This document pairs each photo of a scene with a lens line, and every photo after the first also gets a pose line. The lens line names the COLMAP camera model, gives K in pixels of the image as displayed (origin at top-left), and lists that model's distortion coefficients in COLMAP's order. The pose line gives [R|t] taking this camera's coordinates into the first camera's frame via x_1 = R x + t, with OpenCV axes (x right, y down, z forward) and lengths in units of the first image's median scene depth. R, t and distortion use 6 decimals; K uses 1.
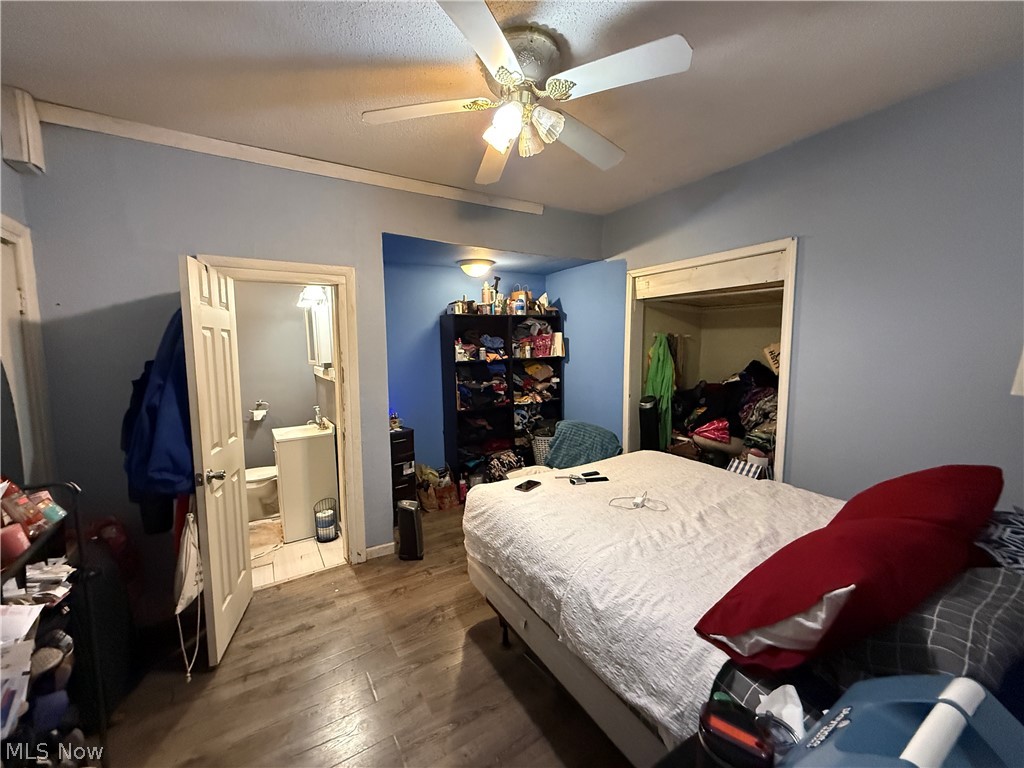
lens RADIAL K [[412.9, 0, 512.0], [0, 412.9, 383.2], [0, 0, 1]] dist [-0.000966, -0.000426]
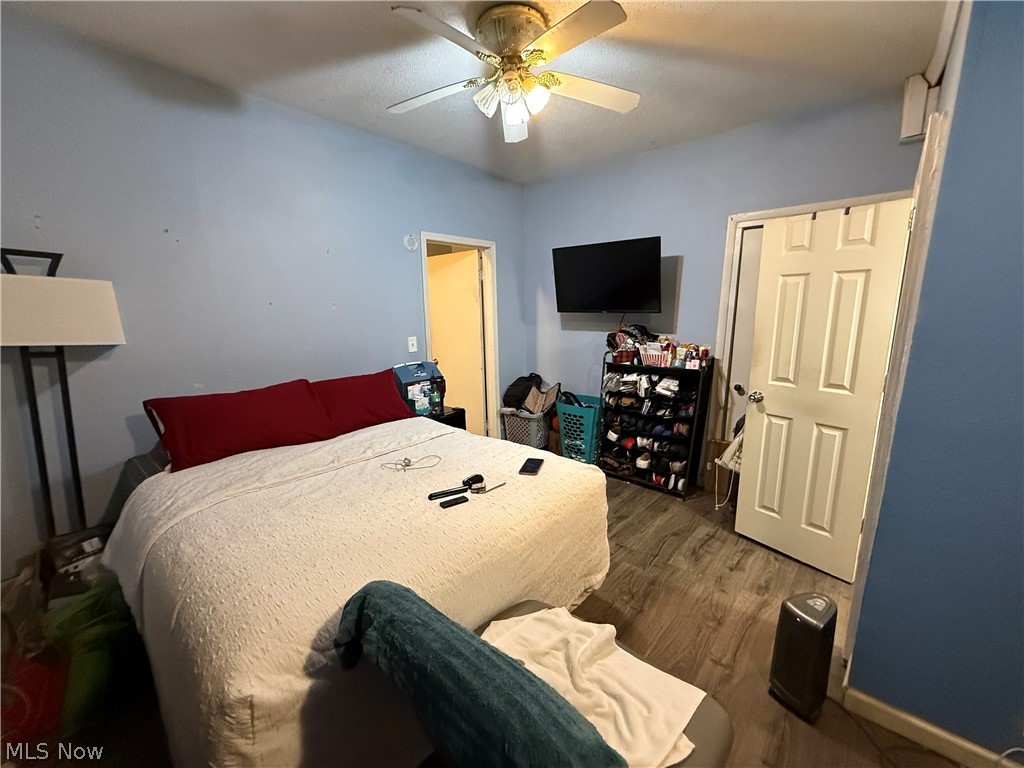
lens RADIAL K [[412.9, 0, 512.0], [0, 412.9, 383.2], [0, 0, 1]] dist [-0.000966, -0.000426]
pose [[-0.960496, 0.074090, -0.268251, 0.286918], [-0.003119, 0.960984, 0.276588, -0.141986], [0.278277, 0.266498, -0.922790, 1.704687]]
